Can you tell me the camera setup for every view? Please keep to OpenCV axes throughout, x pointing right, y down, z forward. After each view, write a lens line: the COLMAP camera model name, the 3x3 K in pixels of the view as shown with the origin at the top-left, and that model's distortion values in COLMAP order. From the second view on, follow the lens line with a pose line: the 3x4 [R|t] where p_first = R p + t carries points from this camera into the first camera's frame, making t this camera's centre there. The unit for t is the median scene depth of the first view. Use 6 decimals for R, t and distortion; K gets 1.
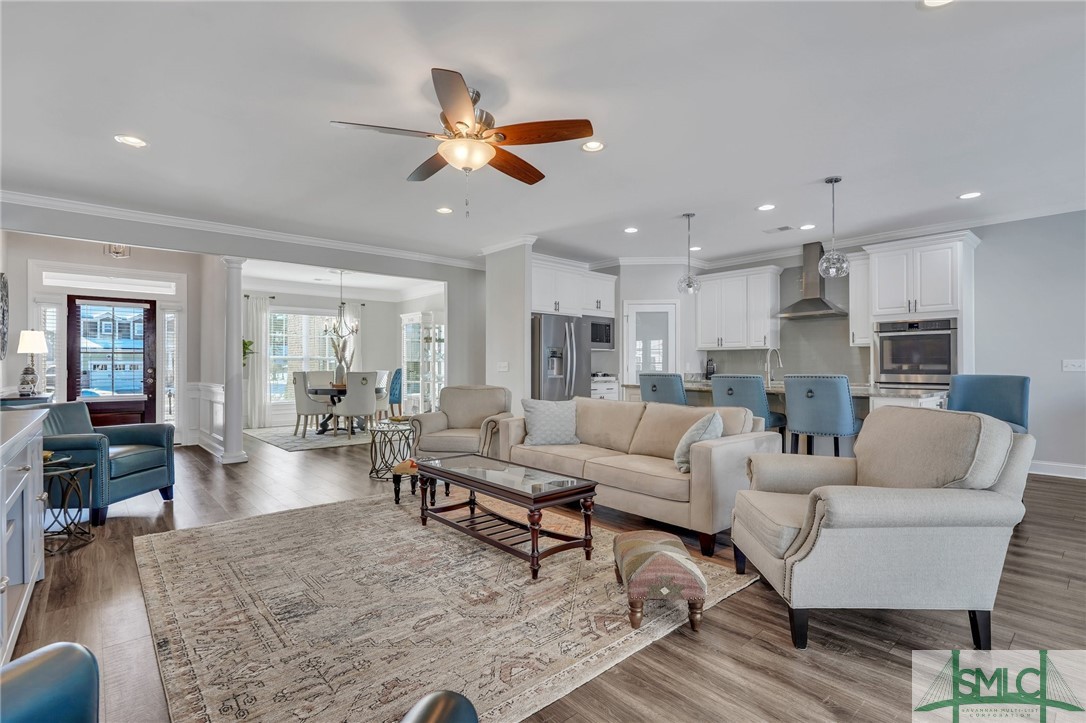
lens RADIAL K [[511.6, 0, 543.0], [0, 511.6, 361.5], [0, 0, 1]] dist [-0.001715, 0.000233]
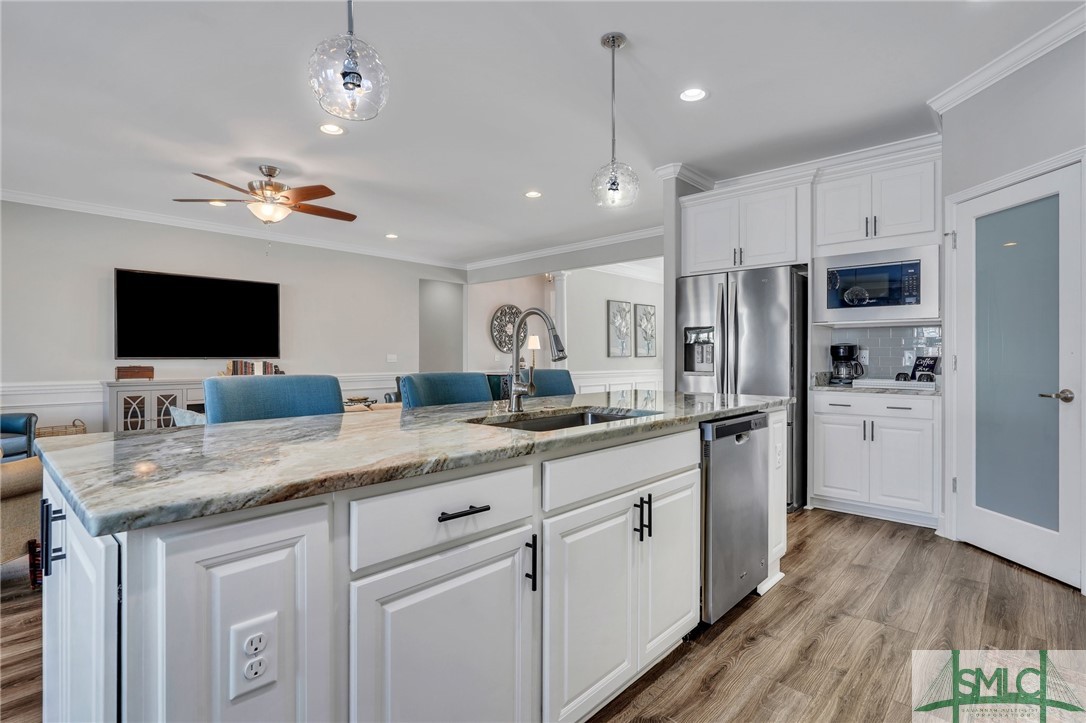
lens RADIAL K [[532.8, 0, 536.8], [0, 532.8, 362.9], [0, 0, 1]] dist [0.001198, -0.000185]
pose [[0.098959, 0.009287, -0.995048, 0.674178], [0.007003, 0.999925, 0.010029, 0.008555], [0.995067, -0.007961, 0.098886, 0.767507]]
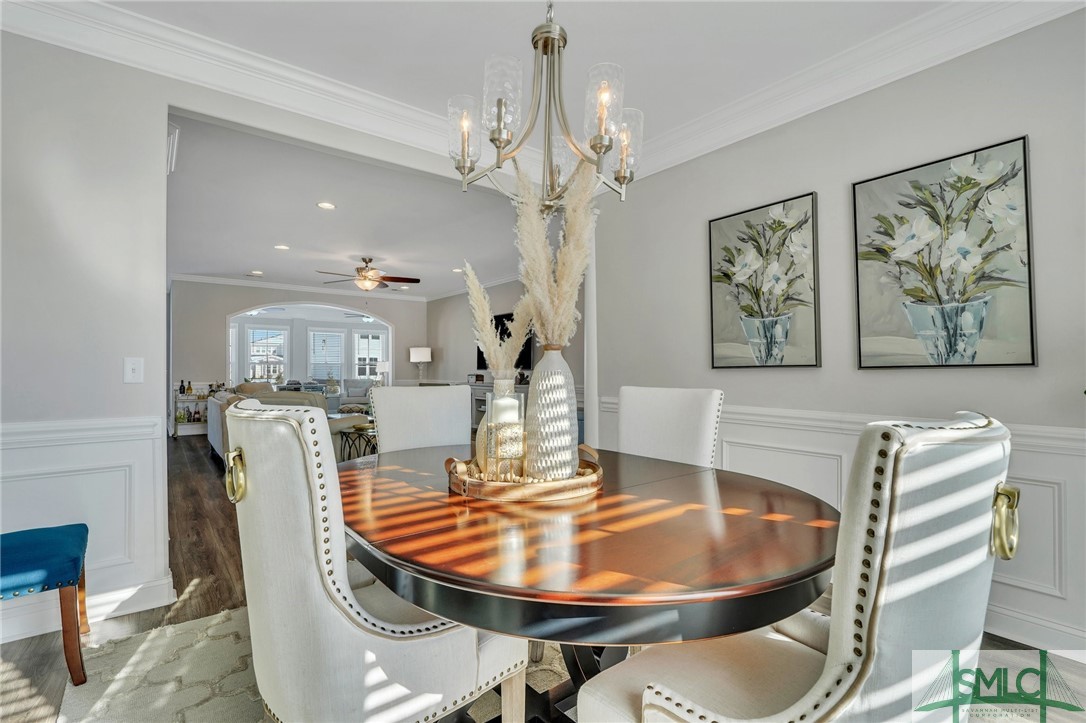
lens RADIAL K [[495.6, 0, 543.0], [0, 495.6, 361.5], [0, 0, 1]] dist [-0.004970, 0.000507]
pose [[-0.998554, 0.004992, 0.053532, -0.540259], [0.003897, 0.999781, -0.020550, 0.010785], [-0.053623, -0.020312, -0.998355, 1.591819]]
